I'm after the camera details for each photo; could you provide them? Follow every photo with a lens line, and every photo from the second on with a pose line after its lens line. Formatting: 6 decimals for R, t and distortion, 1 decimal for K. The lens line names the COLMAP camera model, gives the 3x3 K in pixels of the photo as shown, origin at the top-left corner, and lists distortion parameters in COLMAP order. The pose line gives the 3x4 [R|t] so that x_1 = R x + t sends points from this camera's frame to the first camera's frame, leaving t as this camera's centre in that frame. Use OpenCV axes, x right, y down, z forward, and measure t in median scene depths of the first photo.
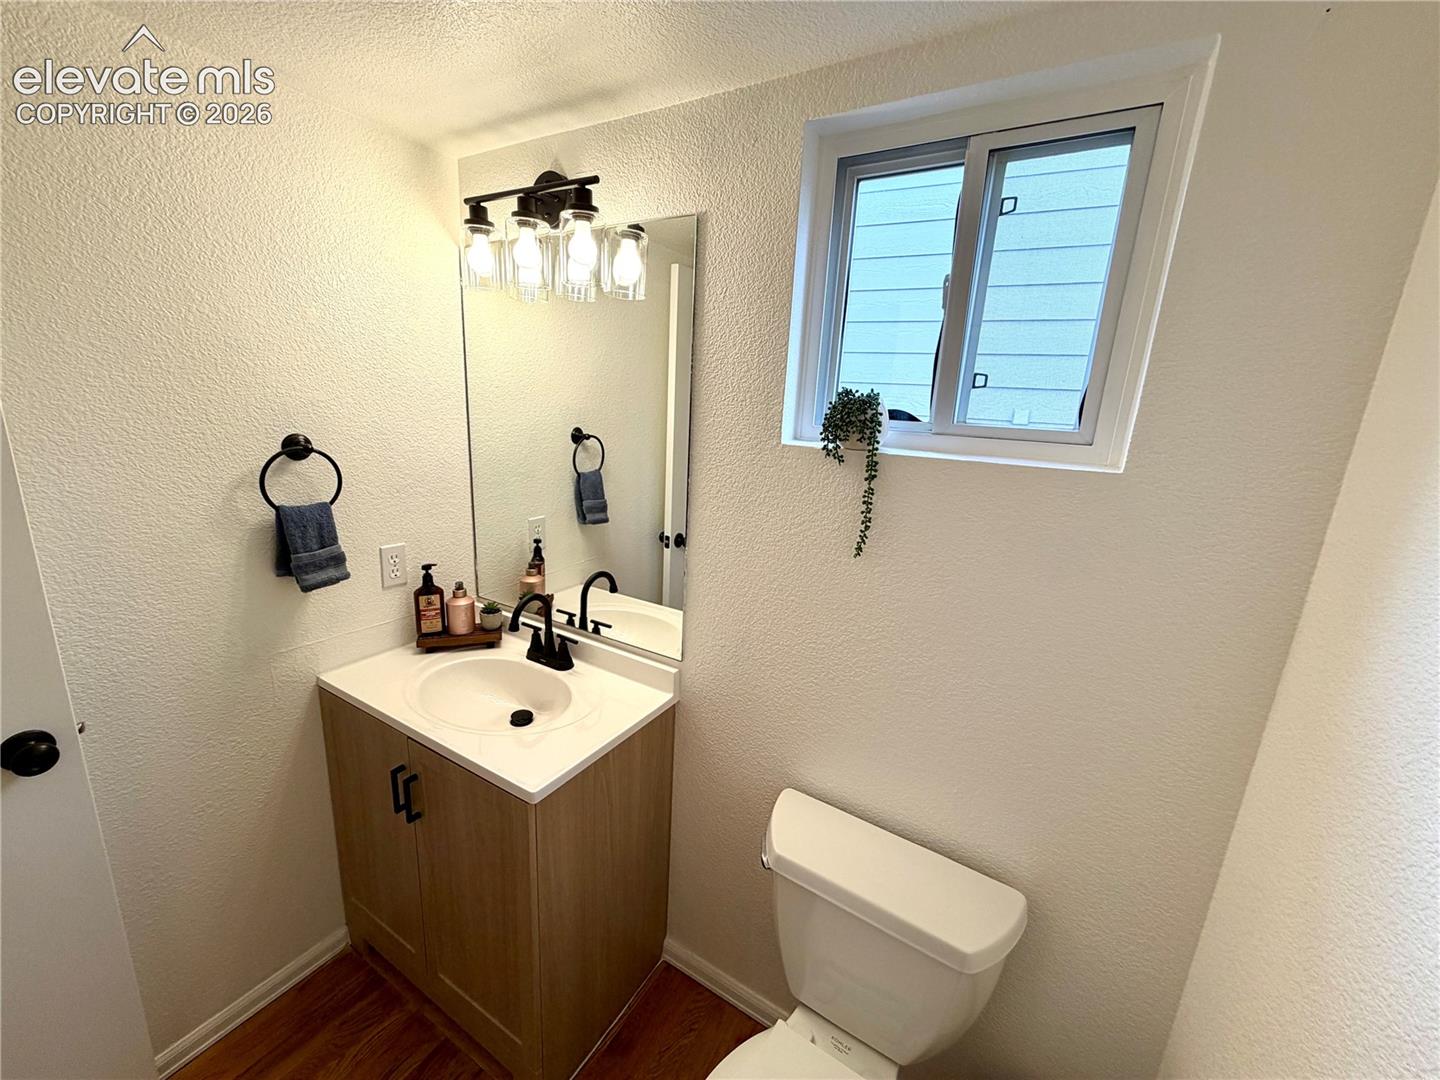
lens RADIAL K [[572.9, 0, 715.2], [0, 572.9, 532.9], [0, 0, 1]] dist [0.000219, -0.000447]
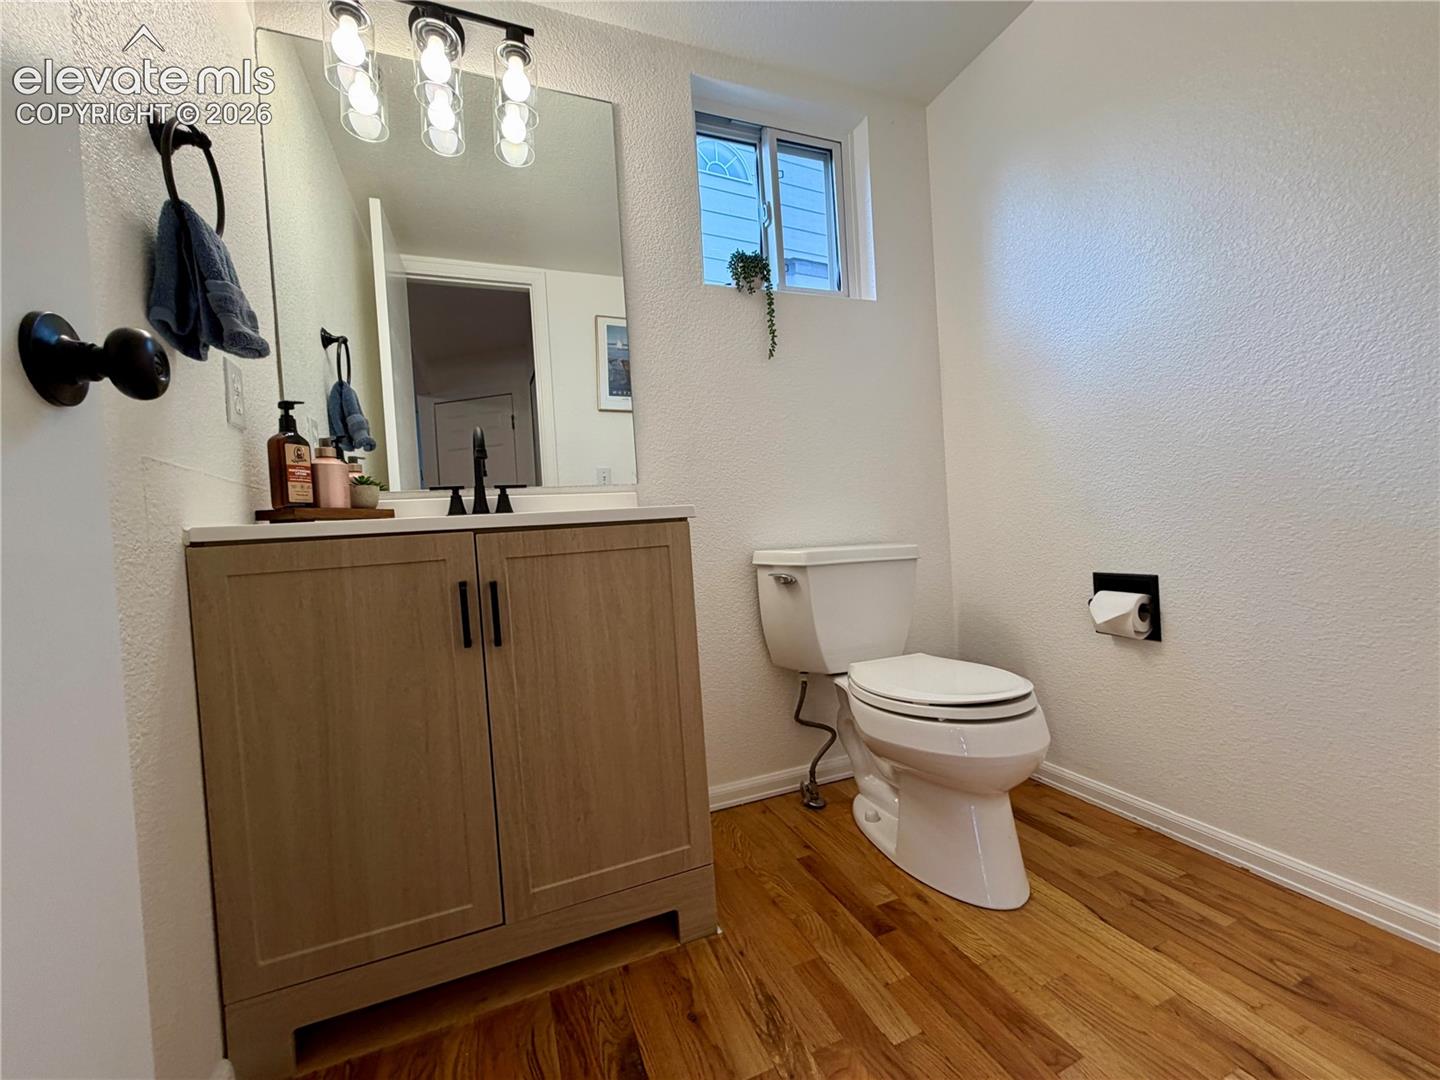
lens RADIAL K [[572.9, 0, 716.9], [0, 572.9, 544.9], [0, 0, 1]] dist [0.000219, -0.000447]
pose [[0.594549, -0.103728, 0.797340, -0.908123], [0.274854, 0.958127, -0.080304, 0.498812], [-0.755623, 0.266897, 0.598164, 0.285119]]
